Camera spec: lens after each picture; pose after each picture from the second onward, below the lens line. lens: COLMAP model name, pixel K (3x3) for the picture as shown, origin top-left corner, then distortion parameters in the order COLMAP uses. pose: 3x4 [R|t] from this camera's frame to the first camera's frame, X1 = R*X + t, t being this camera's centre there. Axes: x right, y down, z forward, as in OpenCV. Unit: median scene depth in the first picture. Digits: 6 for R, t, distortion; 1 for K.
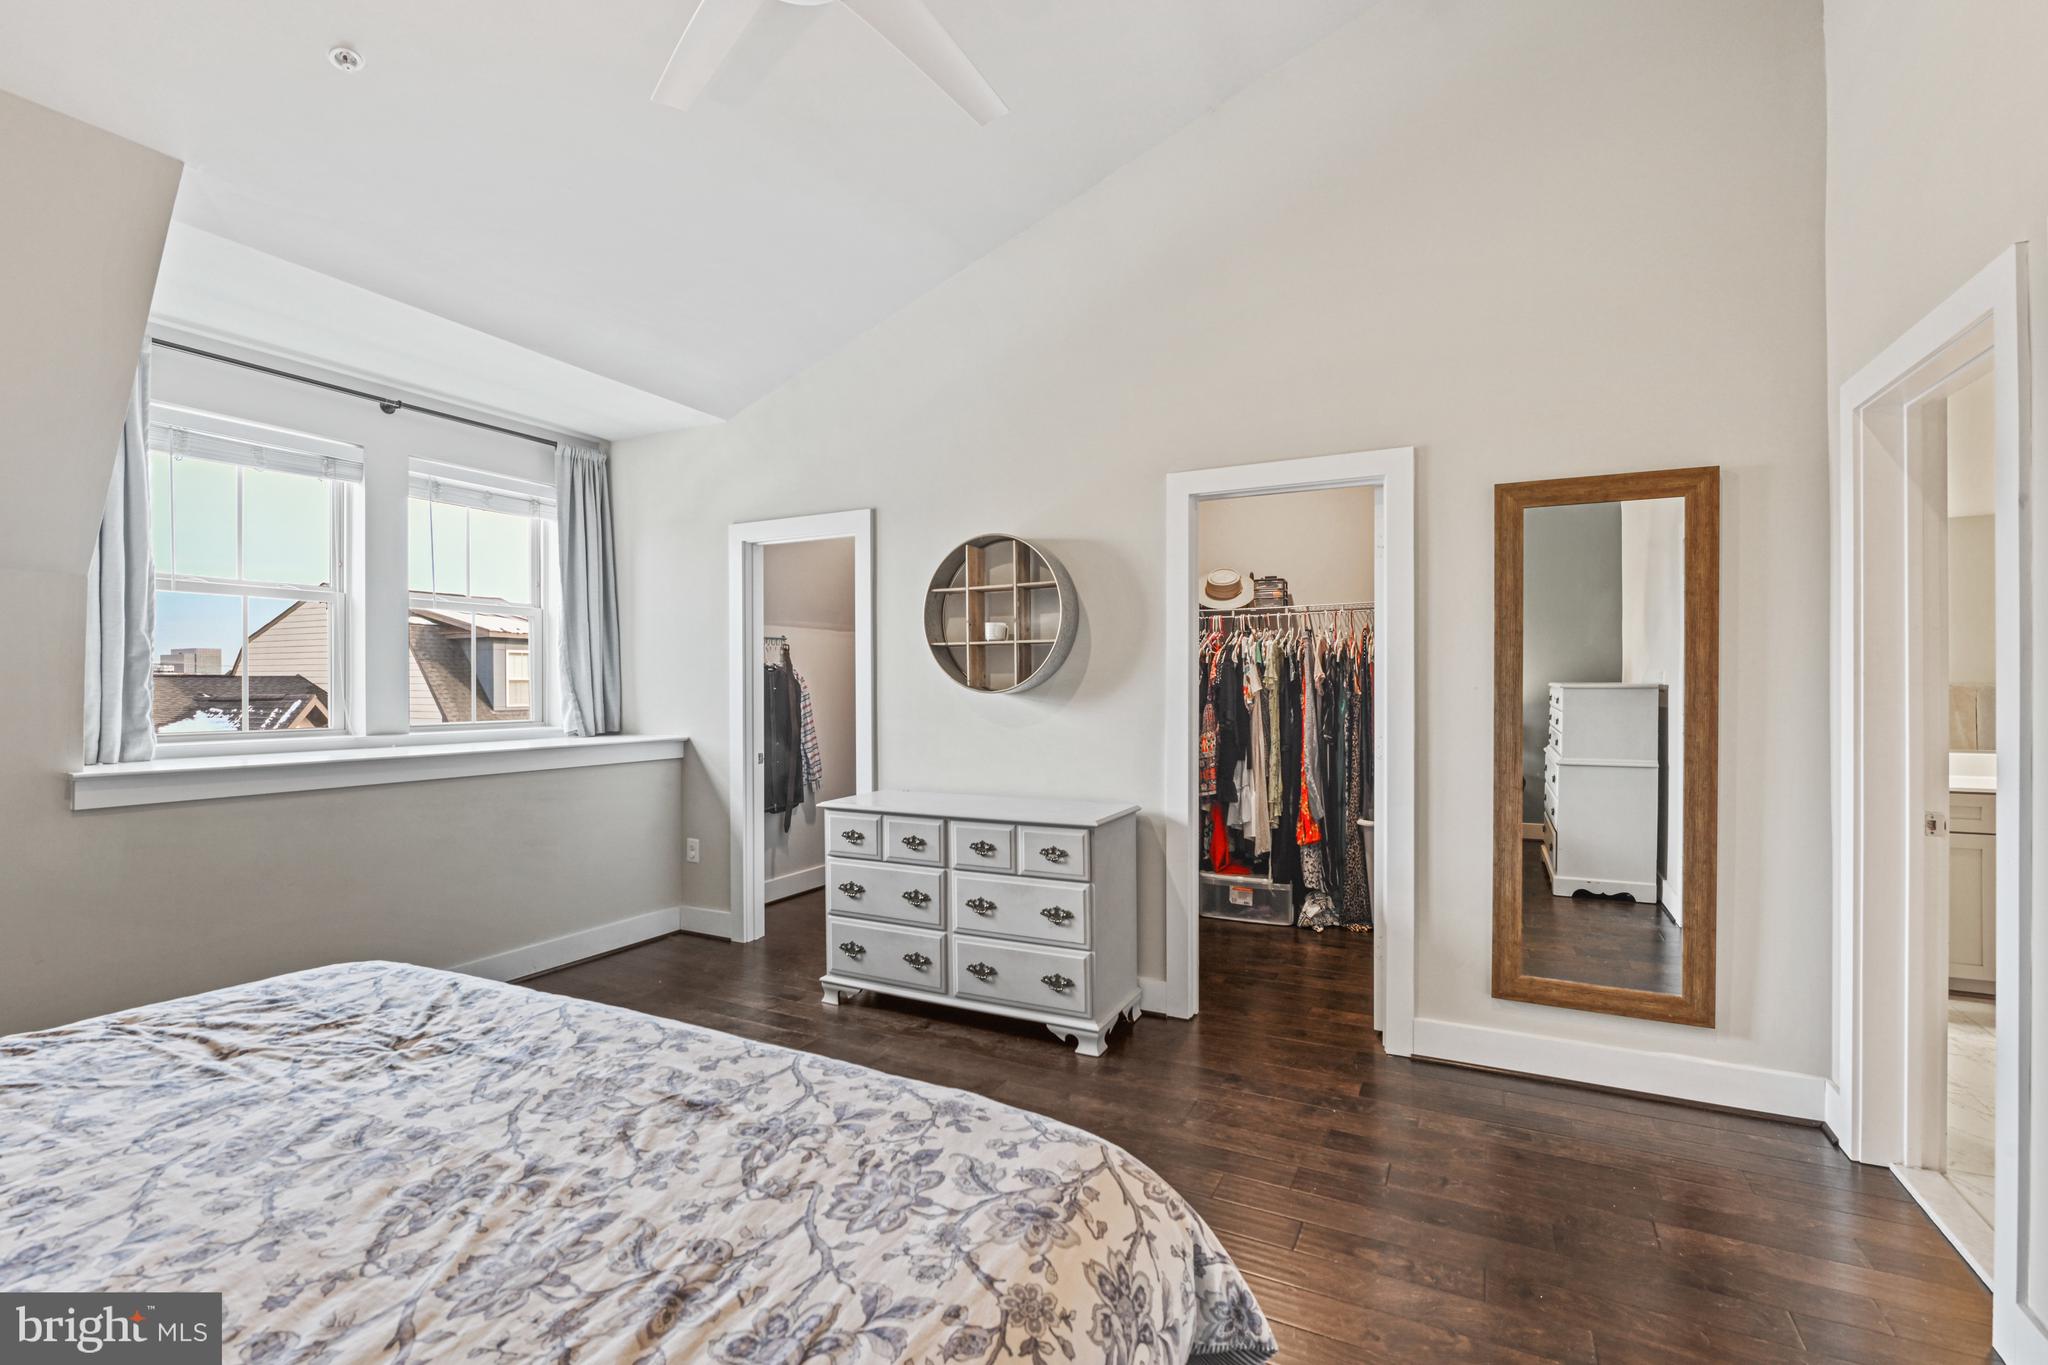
lens RADIAL K [[905.1, 0, 1019.9], [0, 905.1, 689.0], [0, 0, 1]] dist [-0.002748, -0.002780]
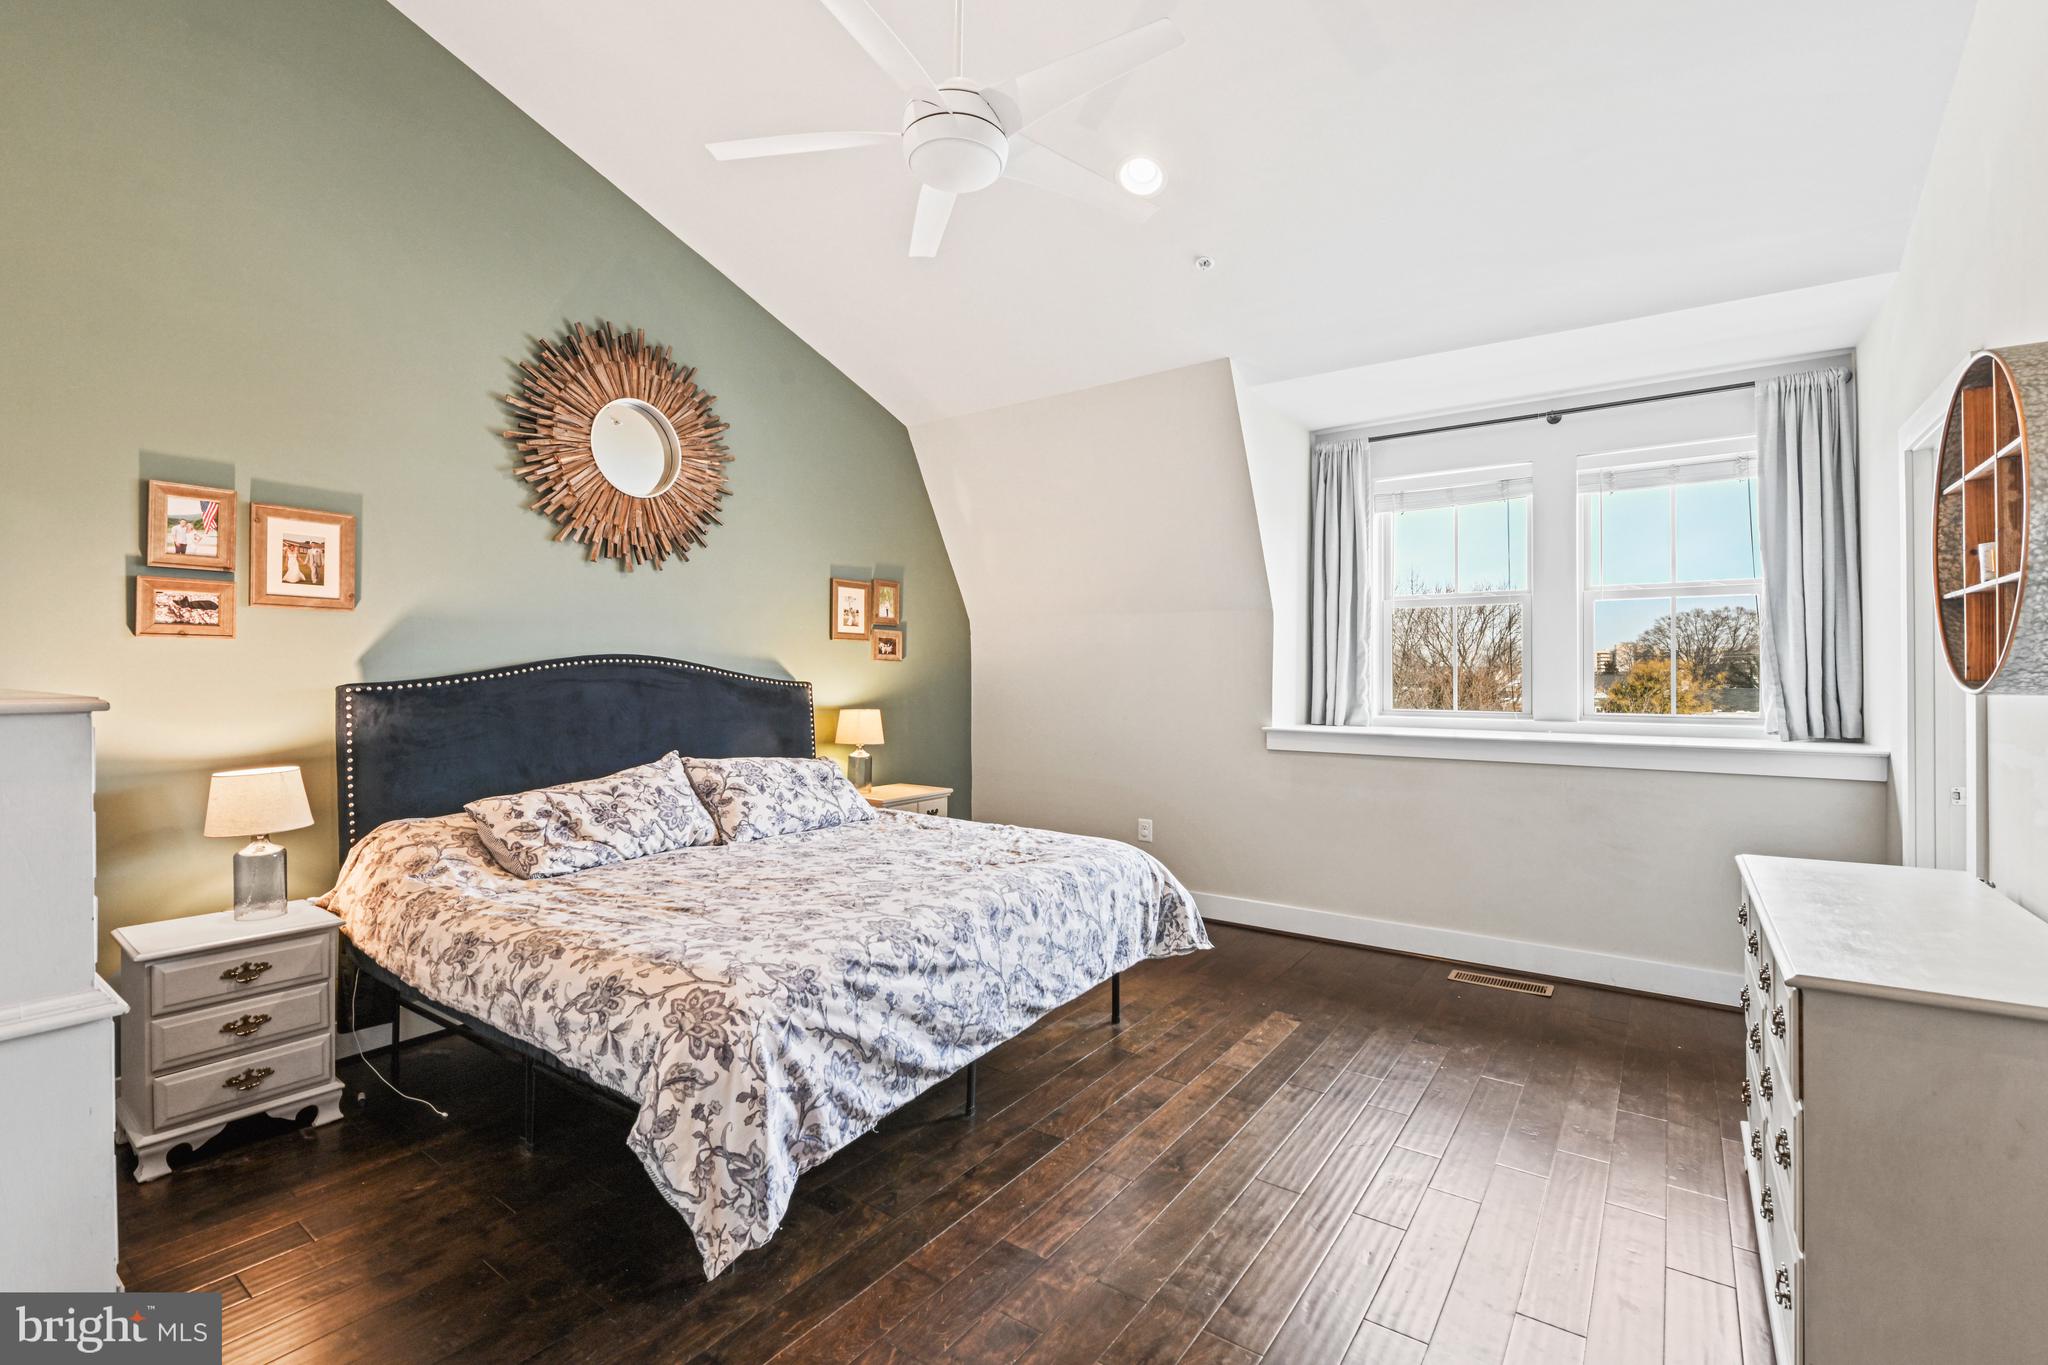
lens RADIAL K [[905.1, 0, 1019.4], [0, 905.1, 676.6], [0, 0, 1]] dist [-0.002748, -0.002780]
pose [[-0.156006, 0.003387, -0.987750, 0.615383], [-0.004398, 0.999982, 0.004124, -0.005264], [0.987746, 0.004988, -0.155989, 0.705806]]
